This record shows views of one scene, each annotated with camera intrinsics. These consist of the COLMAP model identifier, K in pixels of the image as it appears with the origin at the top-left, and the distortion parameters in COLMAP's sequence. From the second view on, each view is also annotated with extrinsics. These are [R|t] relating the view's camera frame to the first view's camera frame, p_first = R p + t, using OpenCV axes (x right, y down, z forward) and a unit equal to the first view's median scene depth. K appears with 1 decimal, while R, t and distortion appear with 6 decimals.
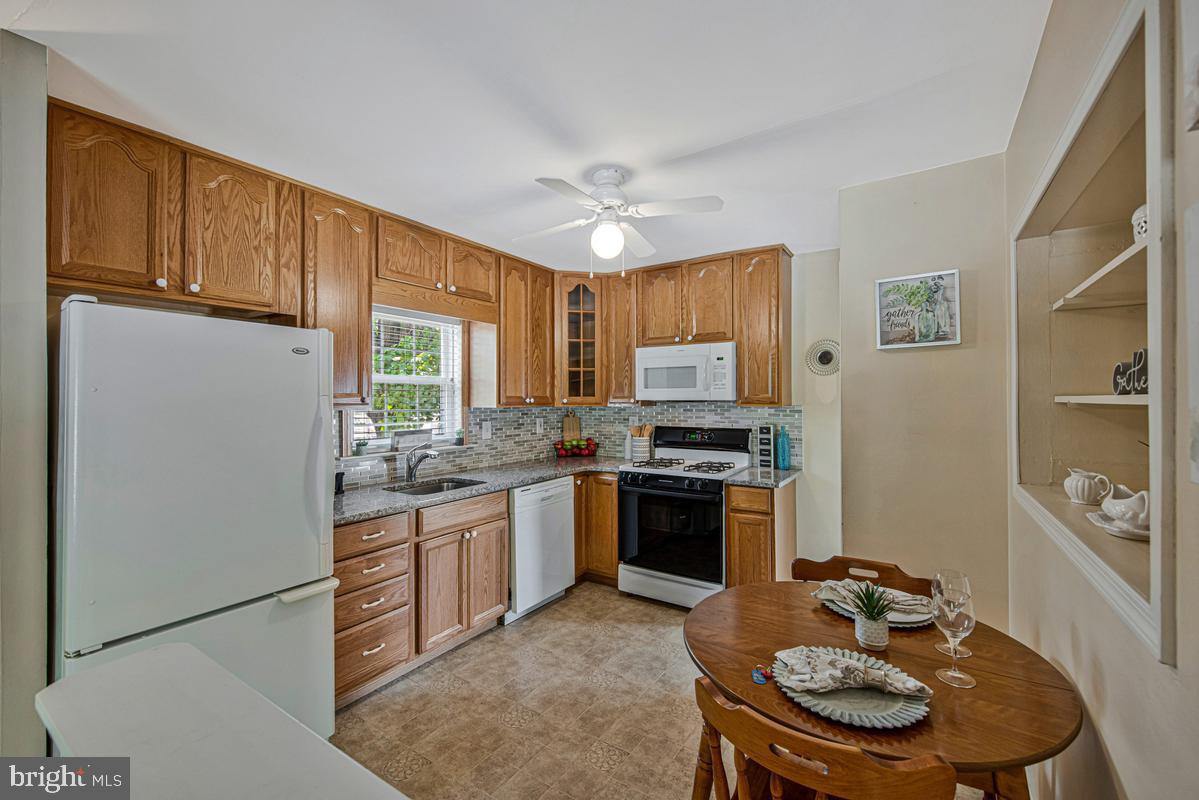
lens RADIAL K [[496.4, 0, 595.3], [0, 496.4, 391.1], [0, 0, 1]] dist [-0.010702, -0.002653]
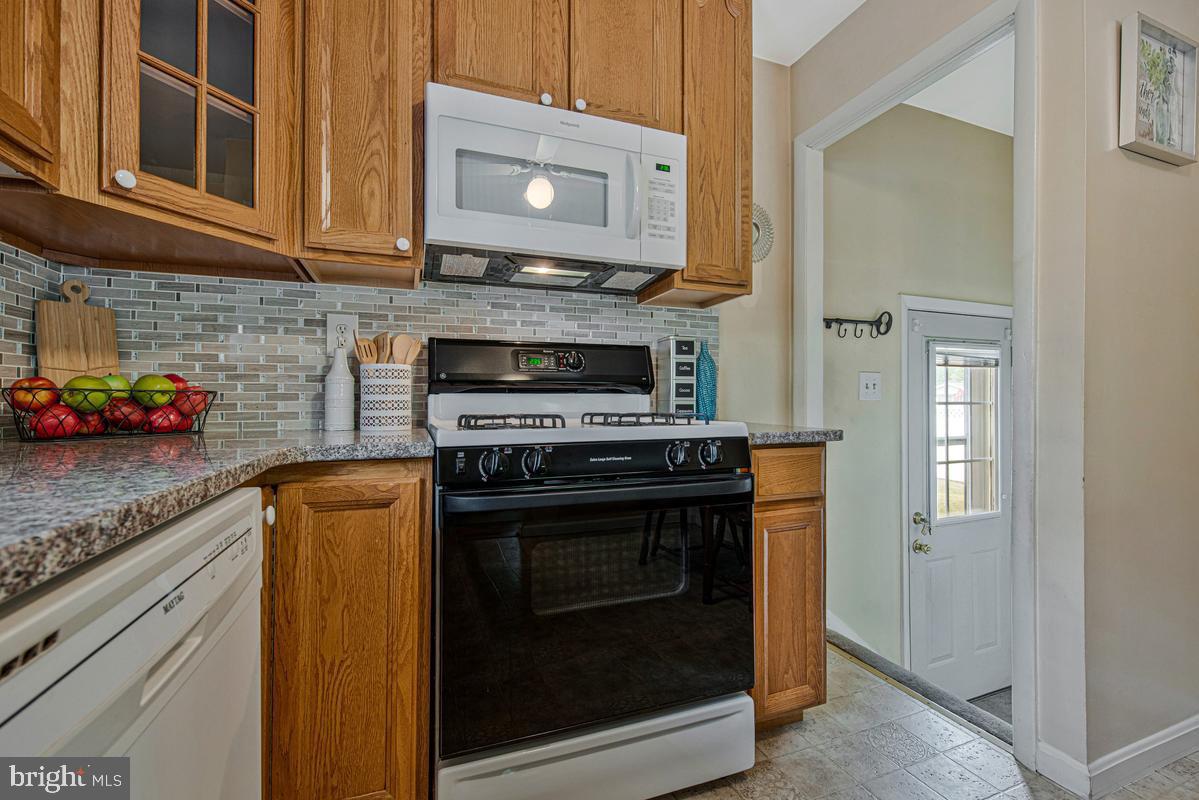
lens RADIAL K [[496.4, 0, 594.2], [0, 496.4, 400.7], [0, 0, 1]] dist [-0.010702, -0.002653]
pose [[0.585177, 0.005398, 0.810888, -0.126279], [-0.010846, 0.999940, 0.001171, 0.131048], [-0.810833, -0.009480, 0.585200, 0.752677]]
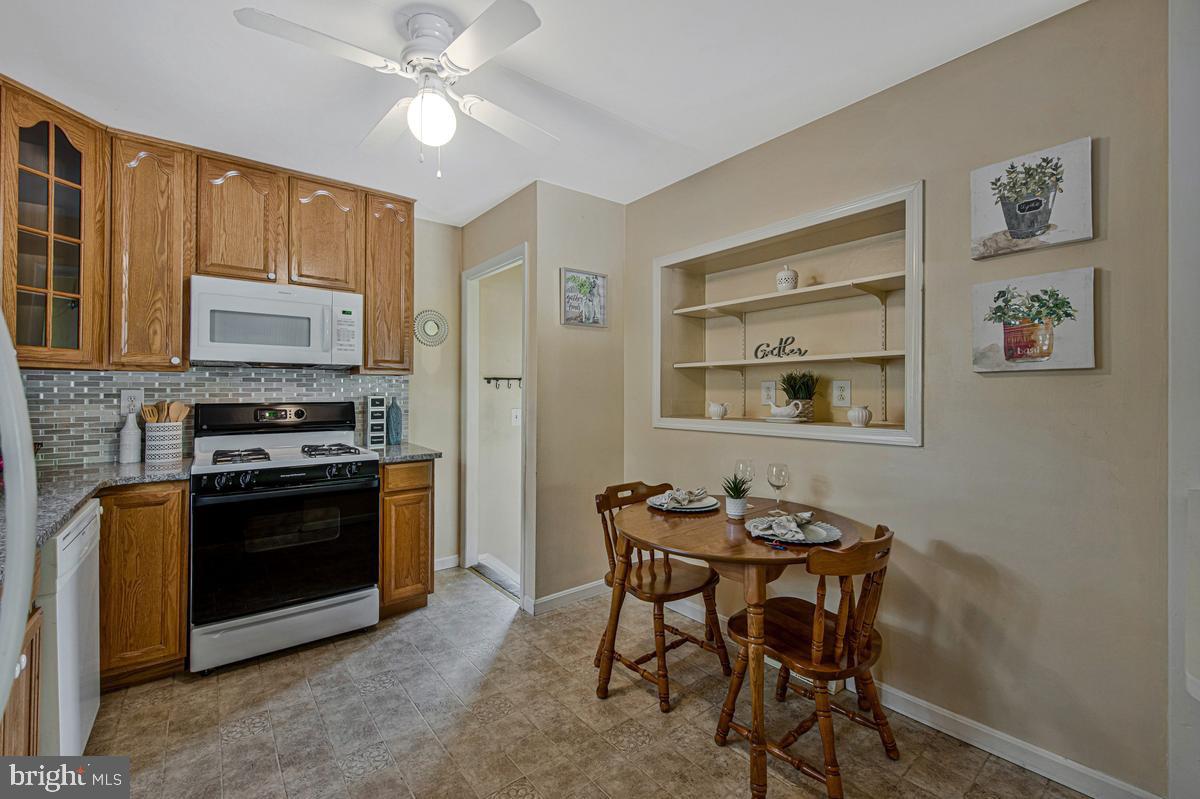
lens RADIAL K [[496.8, 0, 603.4], [0, 496.8, 388.4], [0, 0, 1]] dist [-0.010702, -0.002653]
pose [[0.295278, 0.012739, 0.955326, -0.367922], [-0.016052, 0.999836, -0.008372, 0.053814], [-0.955276, -0.012863, 0.295434, 0.348328]]
